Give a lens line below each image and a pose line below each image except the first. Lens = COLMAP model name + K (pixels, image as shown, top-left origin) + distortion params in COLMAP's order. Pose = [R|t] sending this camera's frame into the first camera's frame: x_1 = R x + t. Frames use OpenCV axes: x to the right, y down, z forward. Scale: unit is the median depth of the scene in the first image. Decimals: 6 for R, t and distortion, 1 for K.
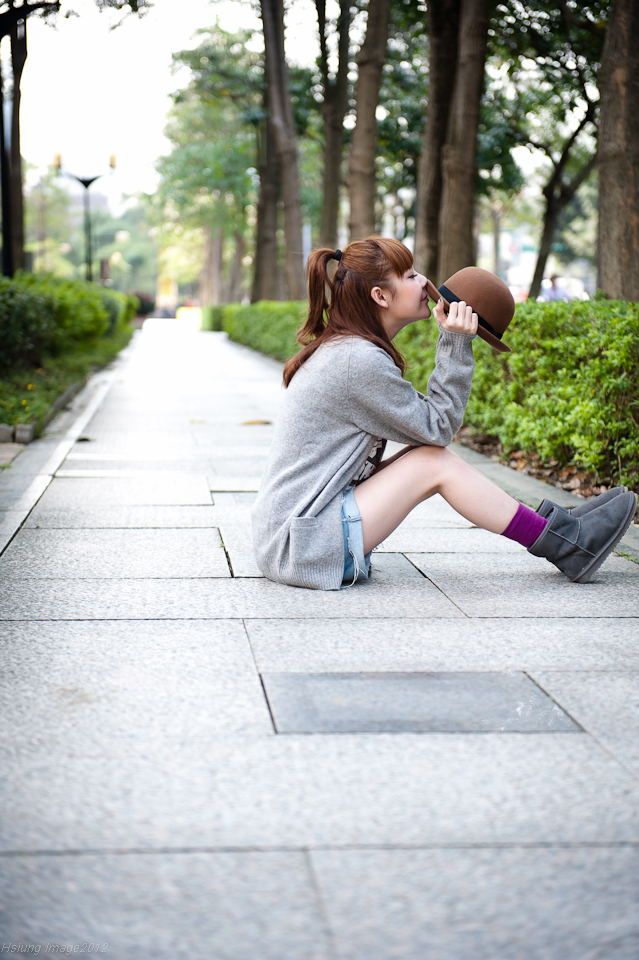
lens RADIAL K [[1772.0, 0, 326.0], [0, 1772.0, 481.4], [0, 0, 1]] dist [0.156546, -0.495674]
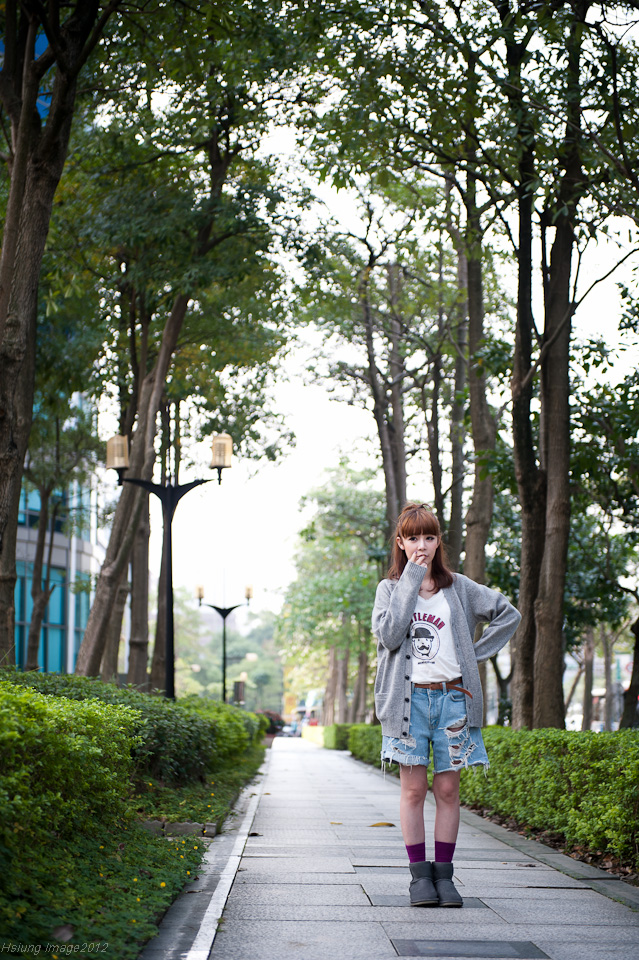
lens RADIAL K [[1772.0, 0, 326.0], [0, 1772.0, 481.4], [0, 0, 1]] dist [0.156546, -0.495674]
pose [[0.997695, -0.004215, -0.067723, 0.021093], [-0.011557, 0.972932, -0.230800, 0.059217], [0.066863, 0.231051, 0.970641, -0.792057]]
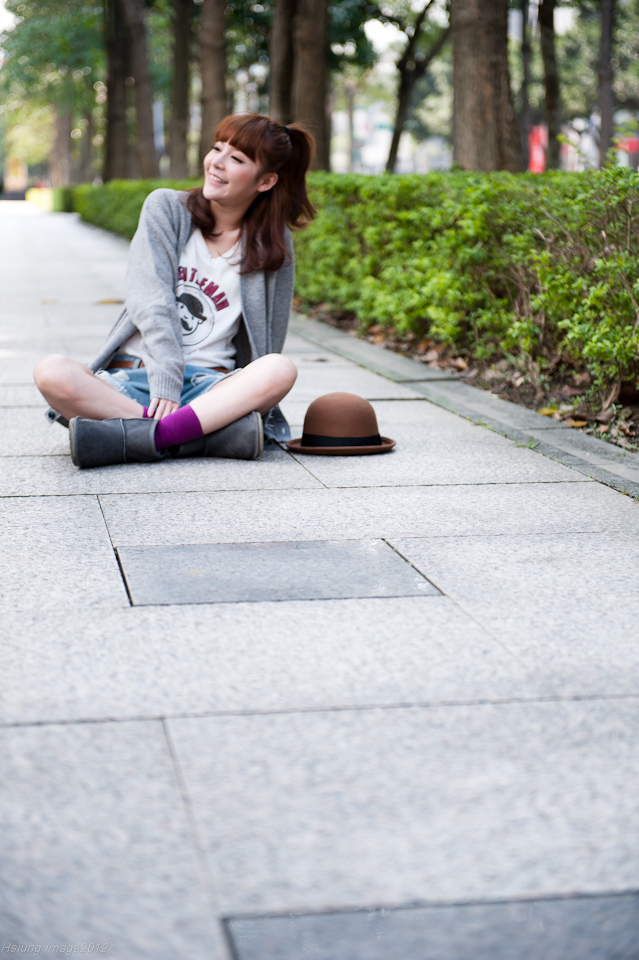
lens RADIAL K [[1772.0, 0, 326.0], [0, 1772.0, 481.4], [0, 0, 1]] dist [0.156546, -0.495674]
pose [[0.996713, -0.022460, 0.077839, 0.002758], [0.017312, 0.997656, 0.066199, 0.007445], [-0.079143, -0.064634, 0.994766, 0.016041]]
